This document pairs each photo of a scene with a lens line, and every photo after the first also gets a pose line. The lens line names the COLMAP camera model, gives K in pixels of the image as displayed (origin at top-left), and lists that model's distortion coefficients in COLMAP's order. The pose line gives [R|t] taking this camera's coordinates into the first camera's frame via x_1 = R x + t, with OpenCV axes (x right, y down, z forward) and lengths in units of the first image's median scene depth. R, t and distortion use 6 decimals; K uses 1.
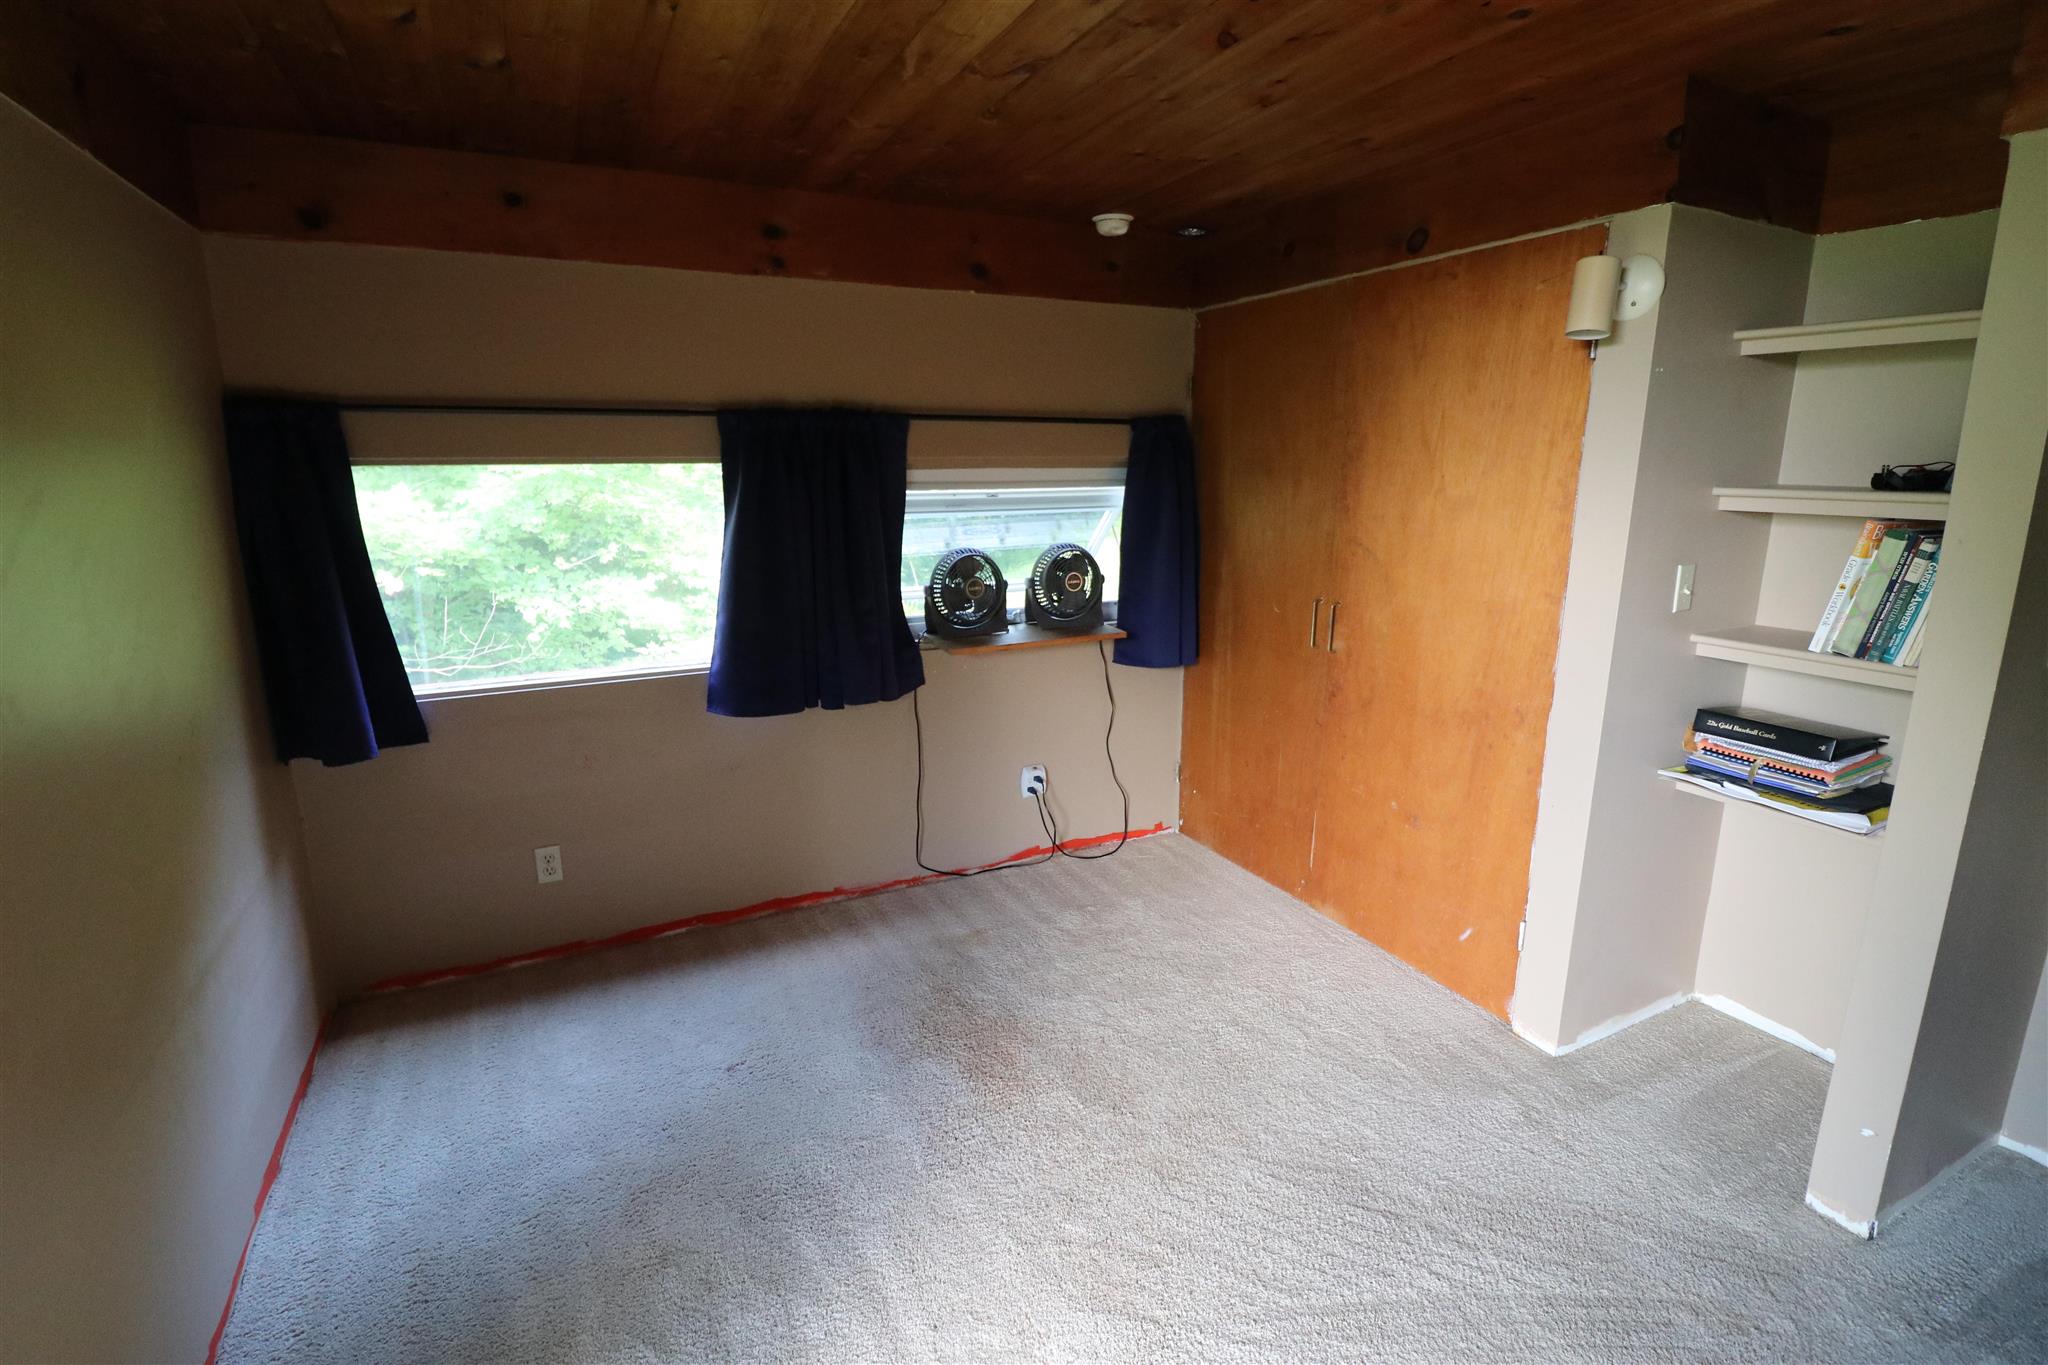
lens RADIAL K [[947.0, 0, 1024.0], [0, 947.0, 682.5], [0, 0, 1]] dist [-0.021218, -0.000959]
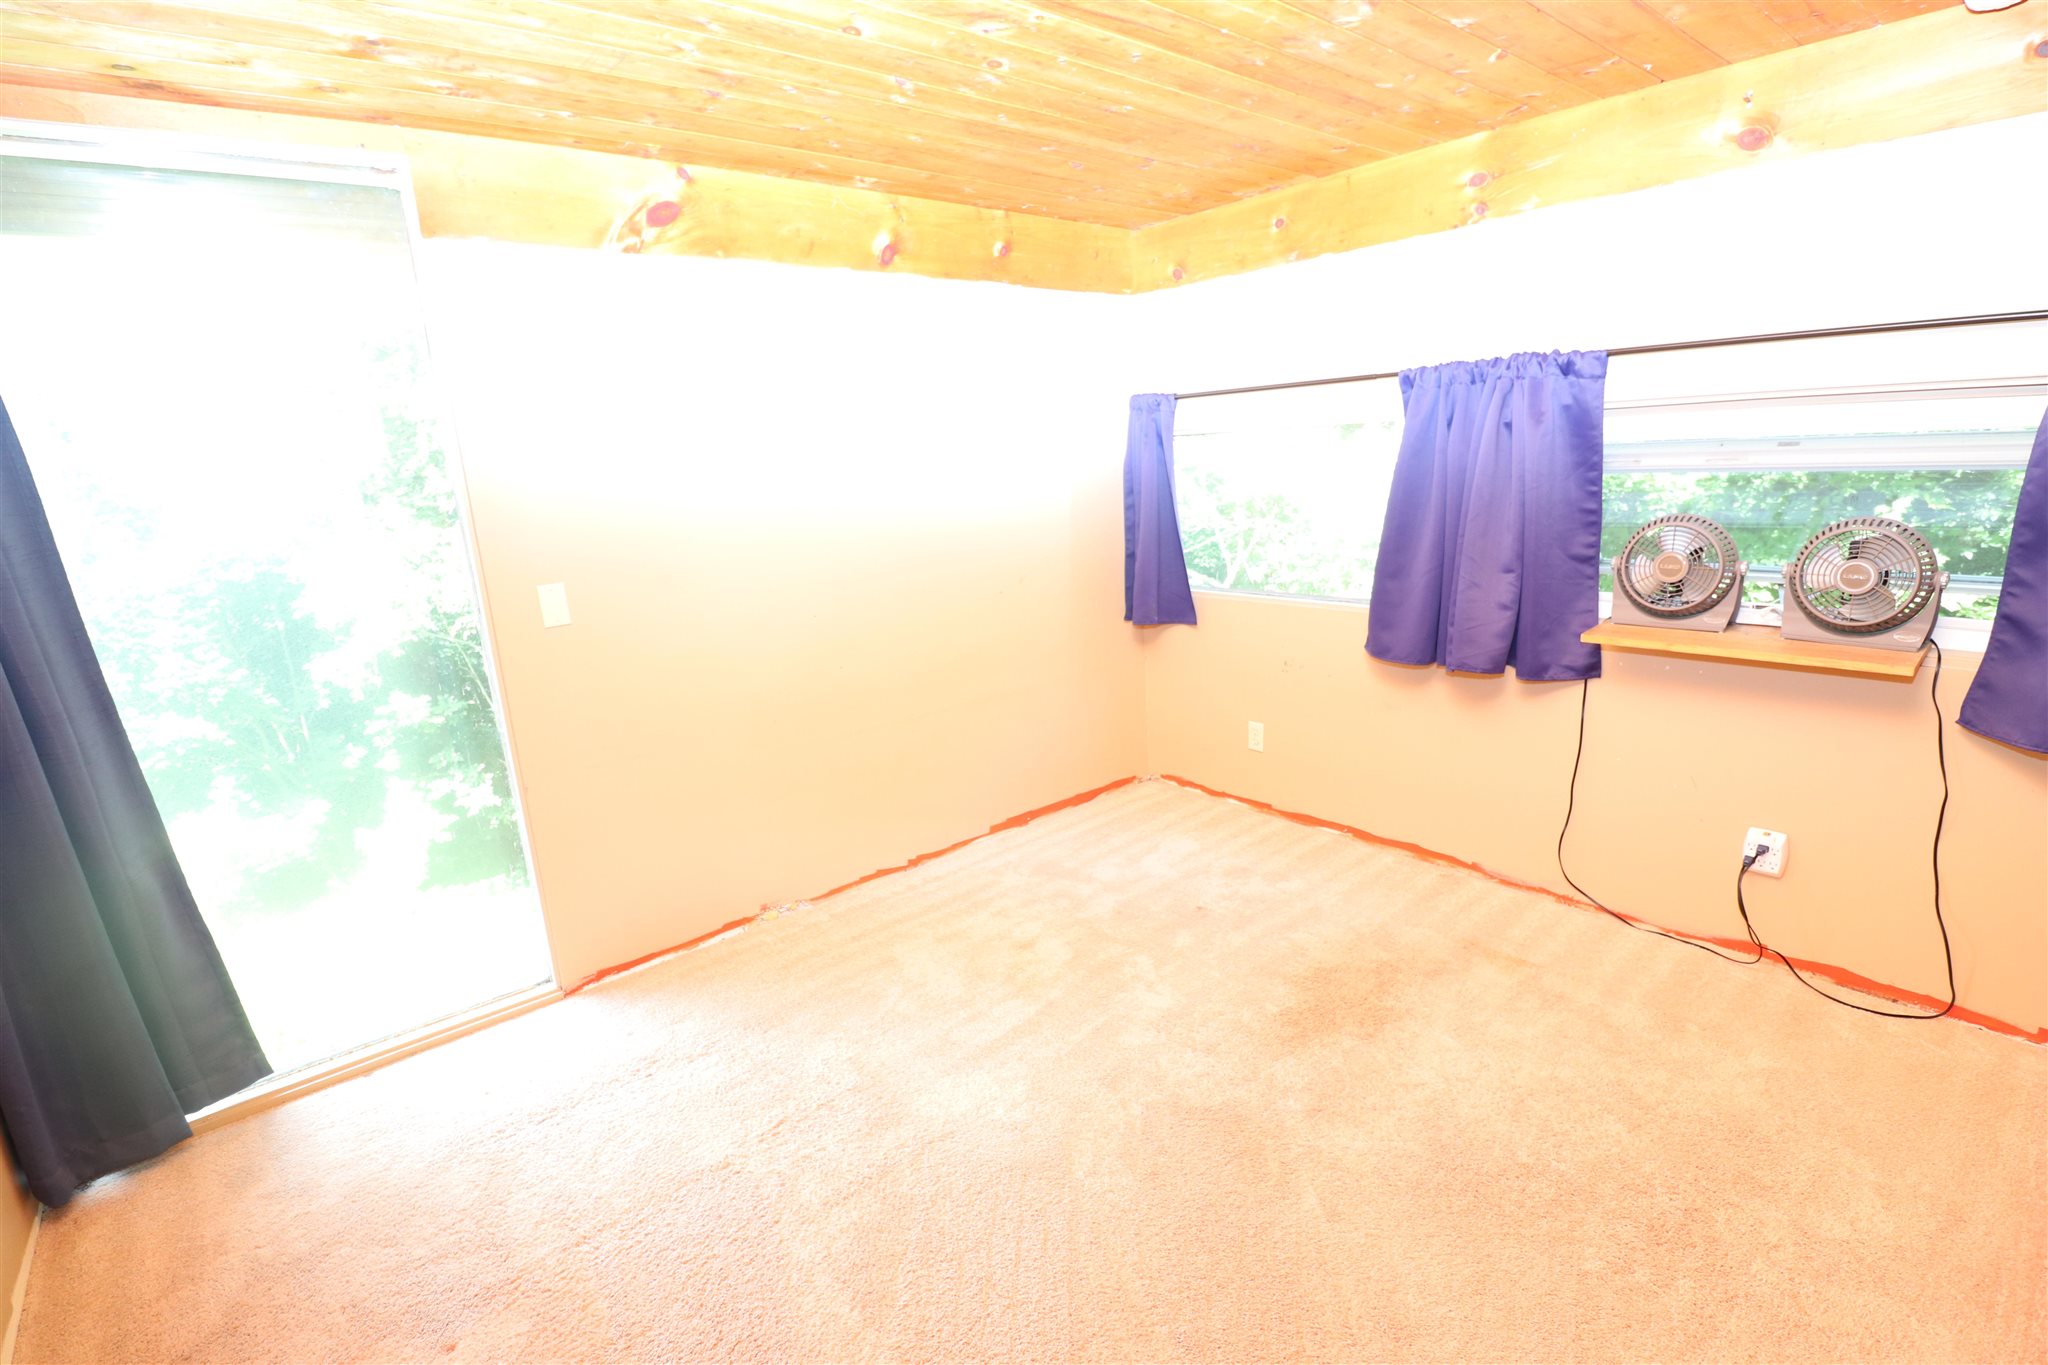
lens RADIAL K [[947.0, 0, 1024.0], [0, 947.0, 682.5], [0, 0, 1]] dist [-0.021218, -0.000959]
pose [[0.241946, 0.229489, -0.942760, 0.601917], [-0.168923, 0.966752, 0.191978, -0.073197], [0.955472, 0.112805, 0.272668, 0.291032]]
